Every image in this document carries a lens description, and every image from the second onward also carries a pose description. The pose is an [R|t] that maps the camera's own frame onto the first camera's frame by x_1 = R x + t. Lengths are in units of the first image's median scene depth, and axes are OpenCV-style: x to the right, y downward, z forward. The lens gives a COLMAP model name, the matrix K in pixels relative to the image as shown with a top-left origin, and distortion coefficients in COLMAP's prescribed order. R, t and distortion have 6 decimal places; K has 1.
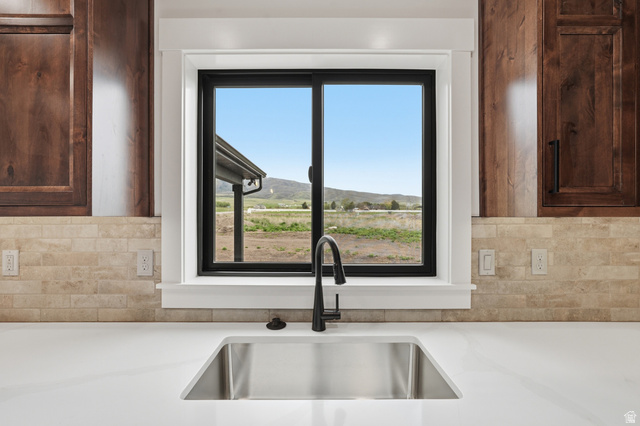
lens RADIAL K [[292.9, 0, 320.6], [0, 292.9, 216.9], [0, 0, 1]] dist [-0.004975, 0.000634]
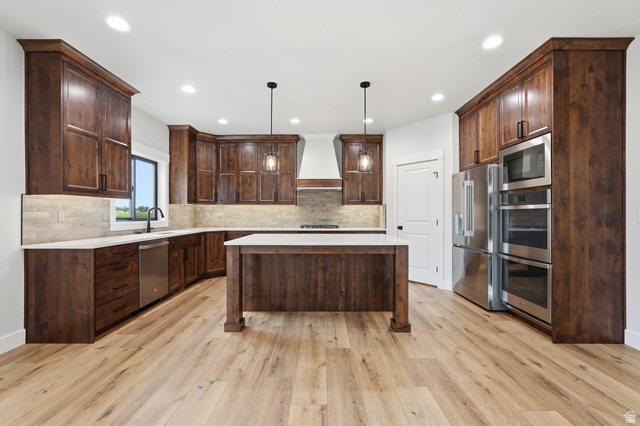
lens RADIAL K [[292.9, 0, 327.0], [0, 292.9, 213.2], [0, 0, 1]] dist [-0.004975, 0.000634]
pose [[0.006350, 0.000552, 0.999980, -3.461931], [0.000163, 1.000000, -0.000553, 0.134377], [-0.999980, 0.000167, 0.006350, -1.189619]]
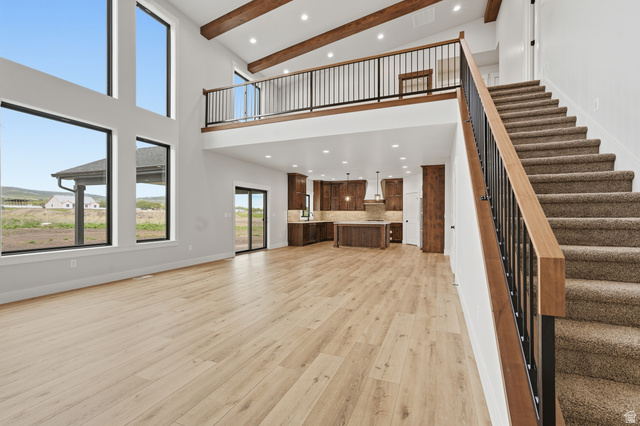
lens RADIAL K [[292.9, 0, 324.6], [0, 292.9, 214.1], [0, 0, 1]] dist [-0.004975, 0.000634]
pose [[0.369751, 0.005319, 0.929116, -8.809357], [-0.005996, 0.999976, -0.003339, 0.149870], [-0.929112, -0.004336, 0.369774, -3.139898]]
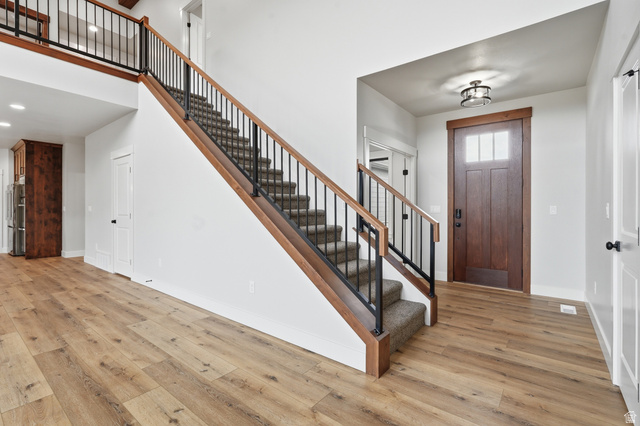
lens RADIAL K [[292.9, 0, 322.7], [0, 292.9, 208.3], [0, 0, 1]] dist [-0.004975, 0.000634]
pose [[-0.788618, 0.000872, 0.614883, -8.599508], [0.000170, 0.999999, -0.001200, 0.148235], [-0.614884, -0.000842, -0.788617, -1.918550]]
